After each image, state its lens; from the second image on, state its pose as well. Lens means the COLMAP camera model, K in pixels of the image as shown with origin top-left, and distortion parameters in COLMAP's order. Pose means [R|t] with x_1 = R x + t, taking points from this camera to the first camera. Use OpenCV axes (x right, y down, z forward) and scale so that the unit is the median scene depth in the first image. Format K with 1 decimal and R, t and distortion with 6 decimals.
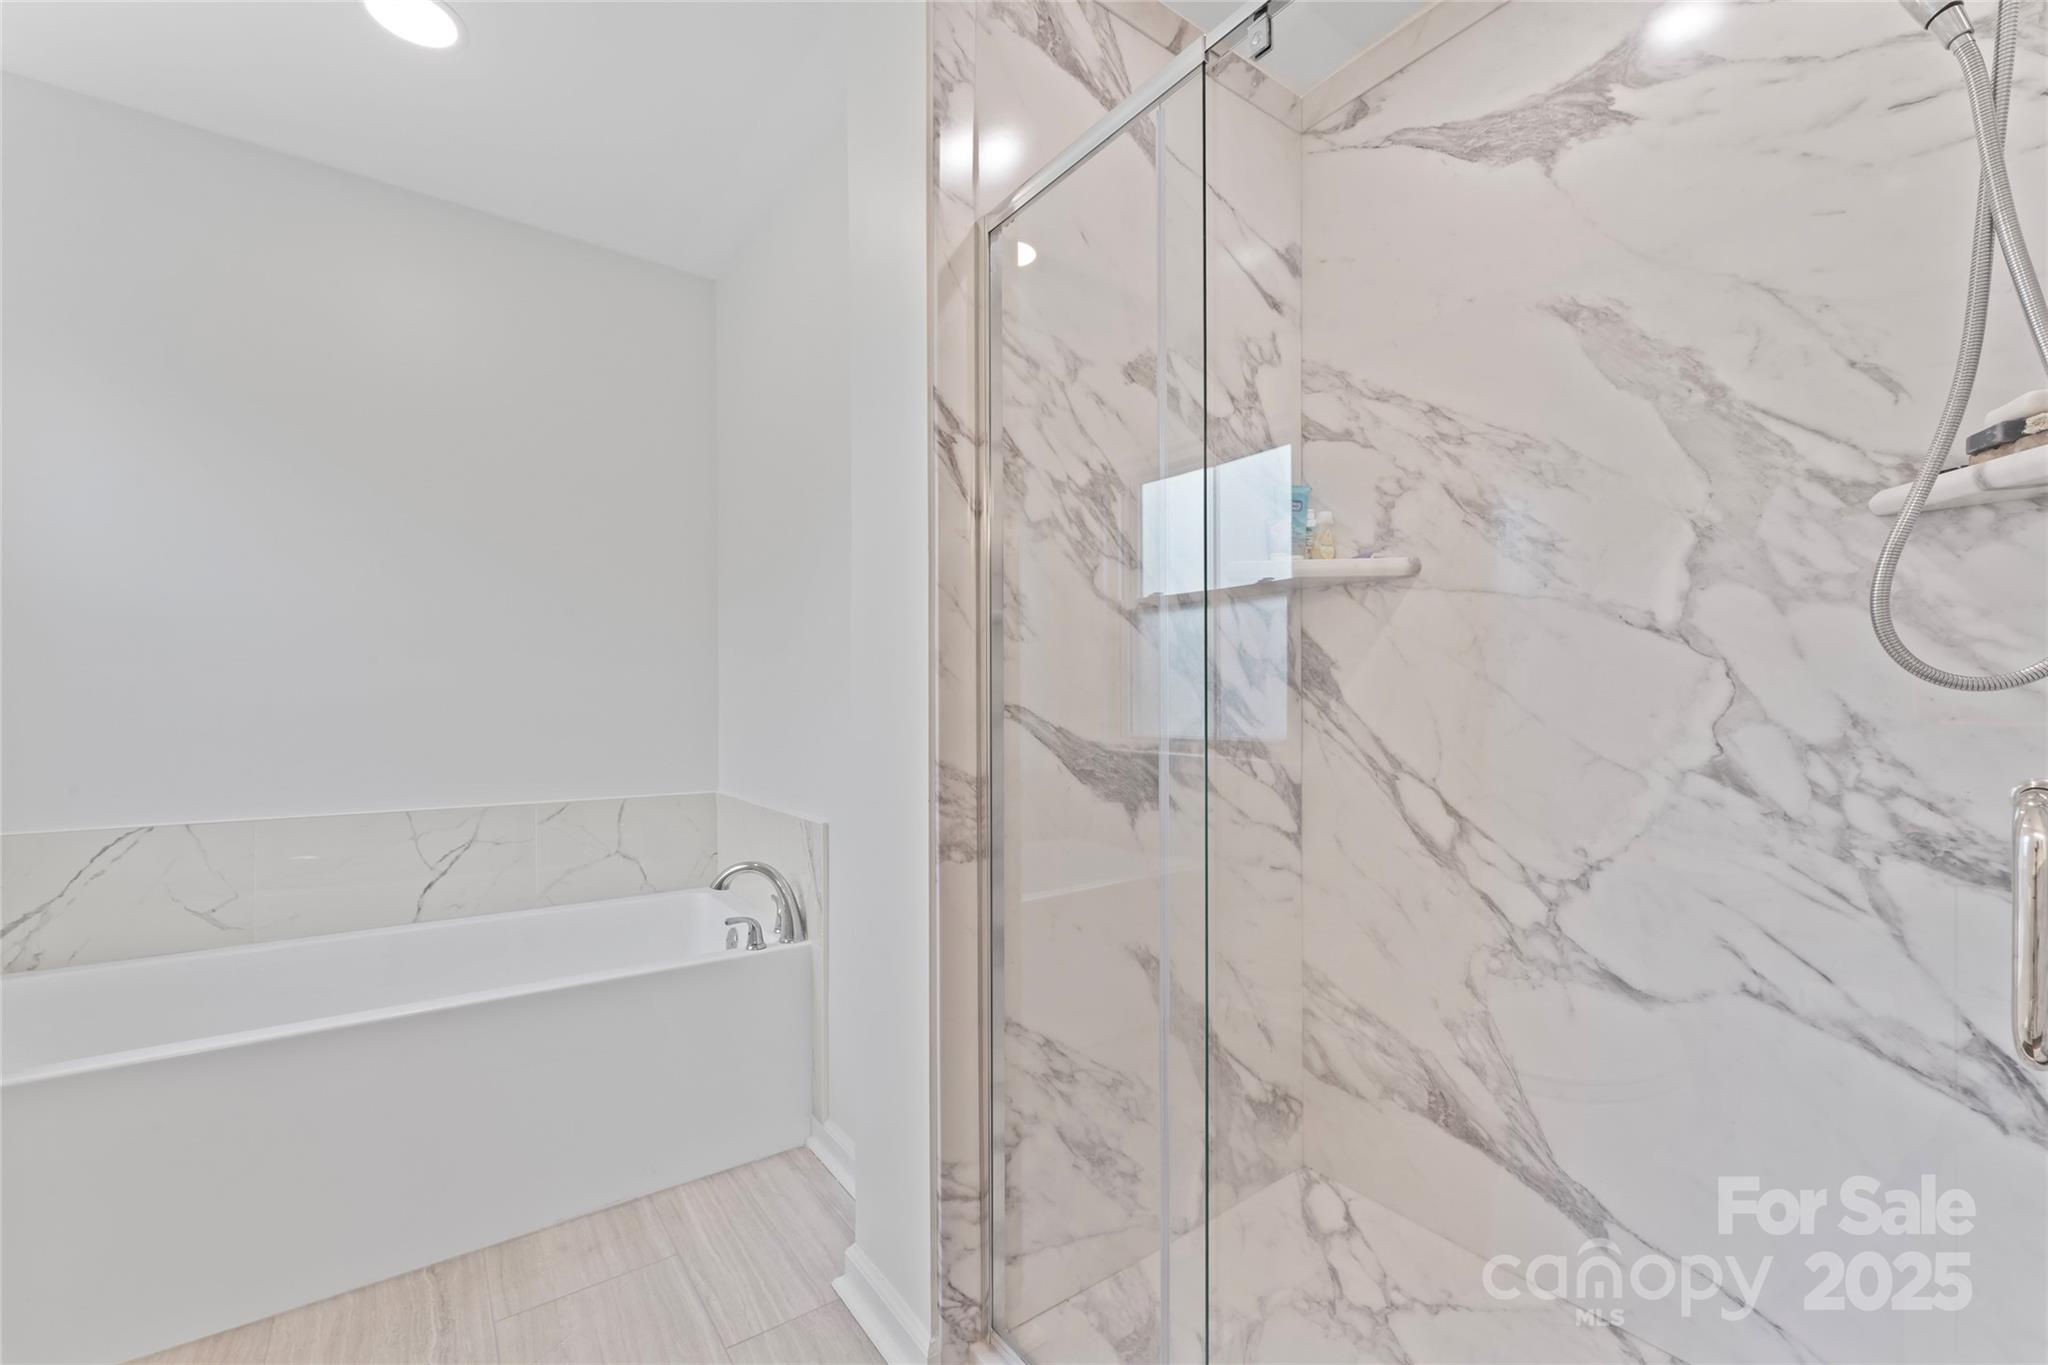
lens RADIAL K [[847.7, 0, 1021.4], [0, 847.7, 692.9], [0, 0, 1]] dist [0.001176, 0.000065]
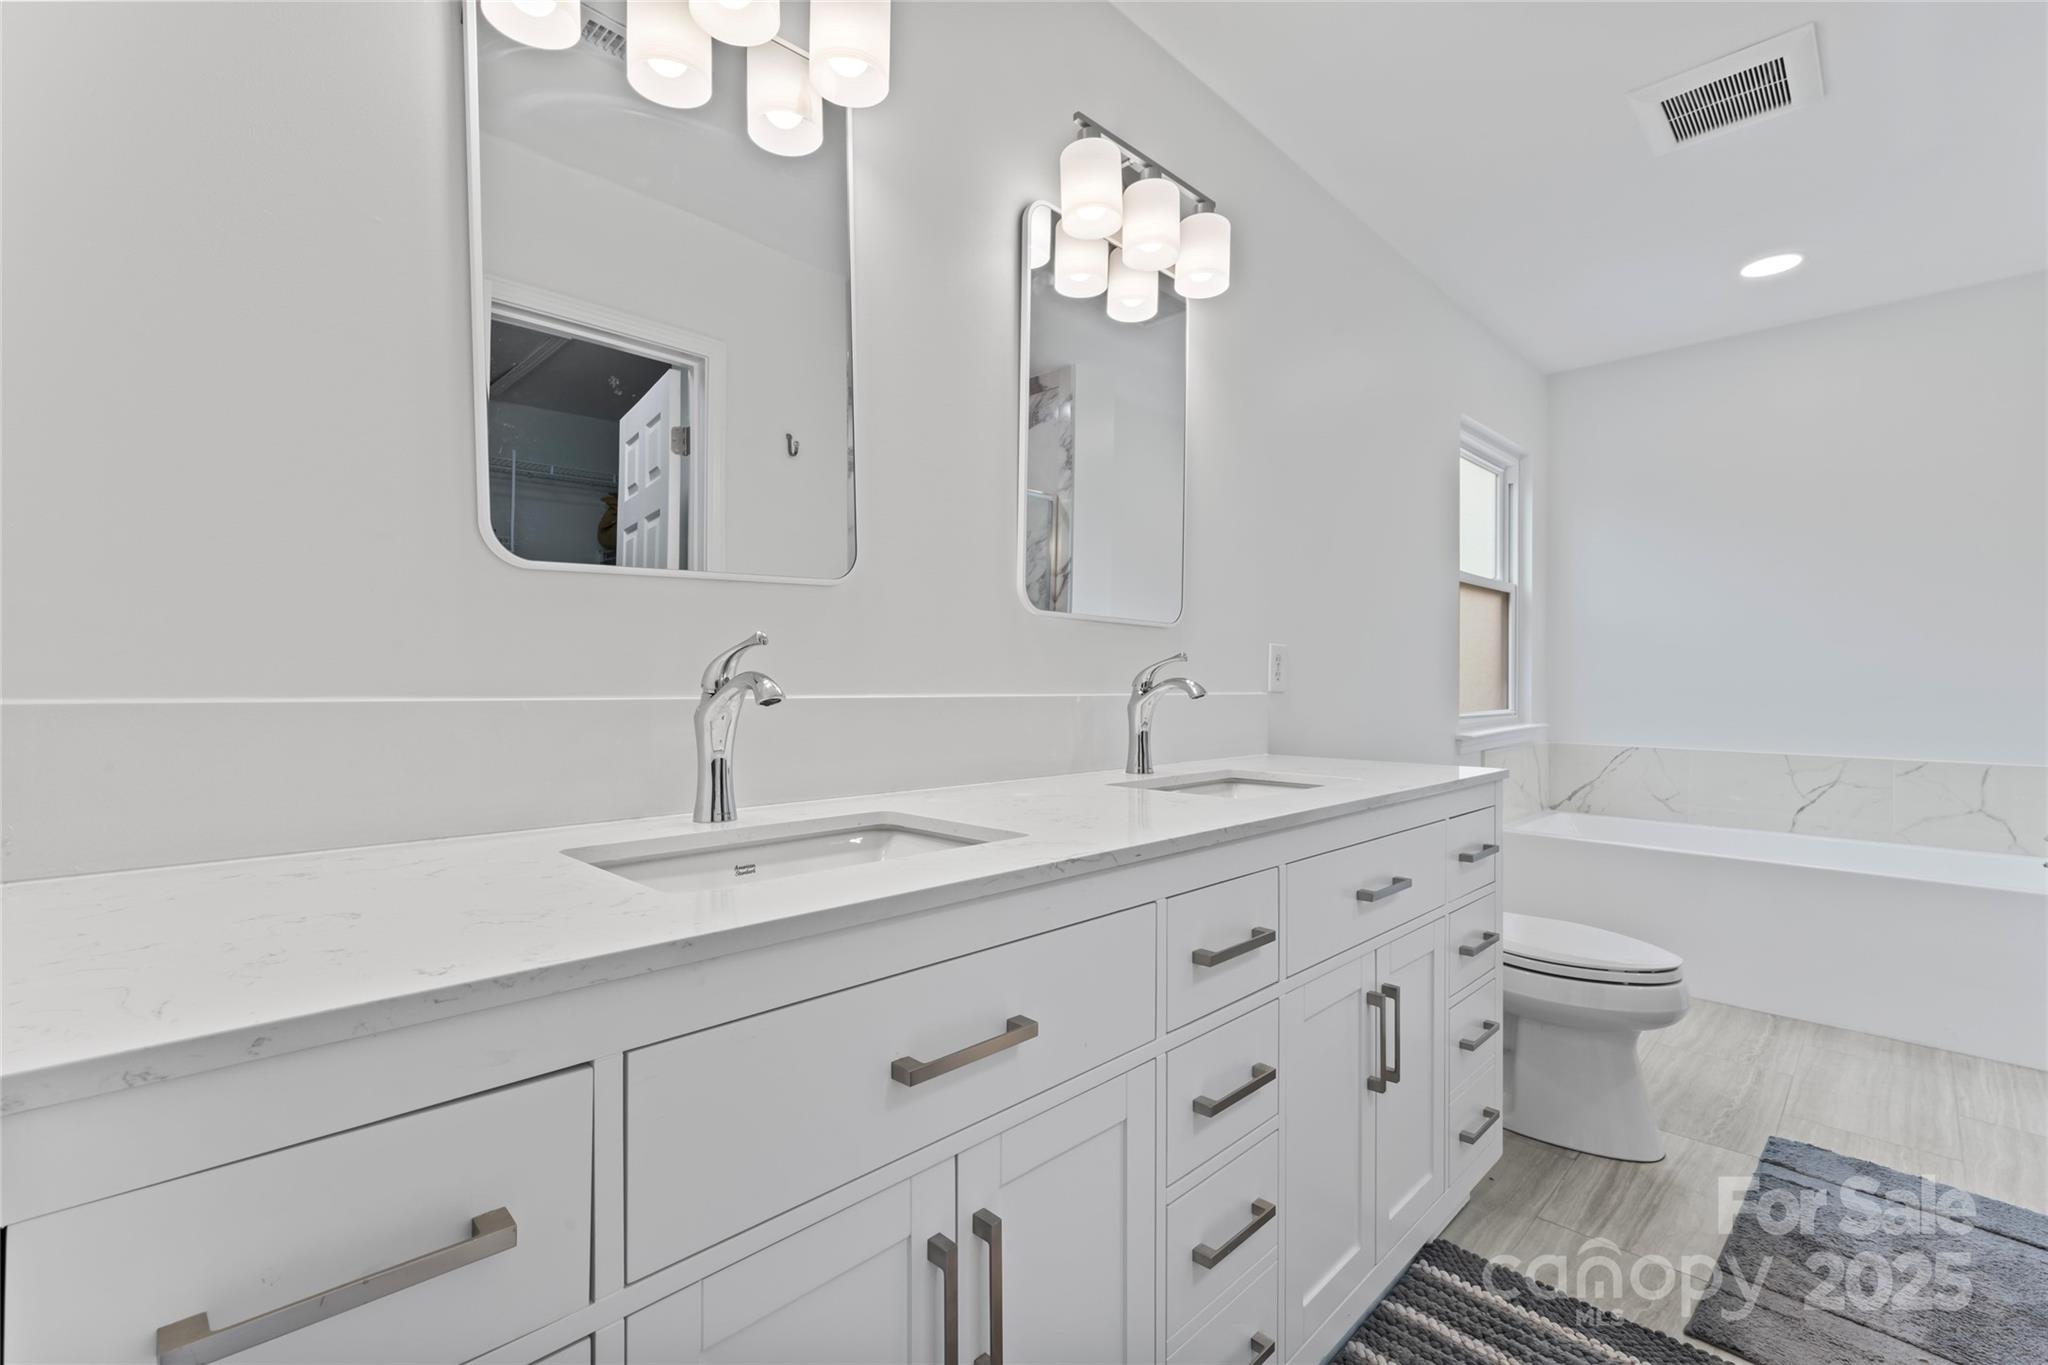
lens RADIAL K [[886.1, 0, 1020.2], [0, 886.1, 683.8], [0, 0, 1]] dist [0.001850, 0.000237]
pose [[0.148814, 0.003236, -0.988860, 0.579003], [0.003652, 0.999986, 0.003822, 0.006331], [0.988859, -0.004180, 0.148800, -0.520003]]
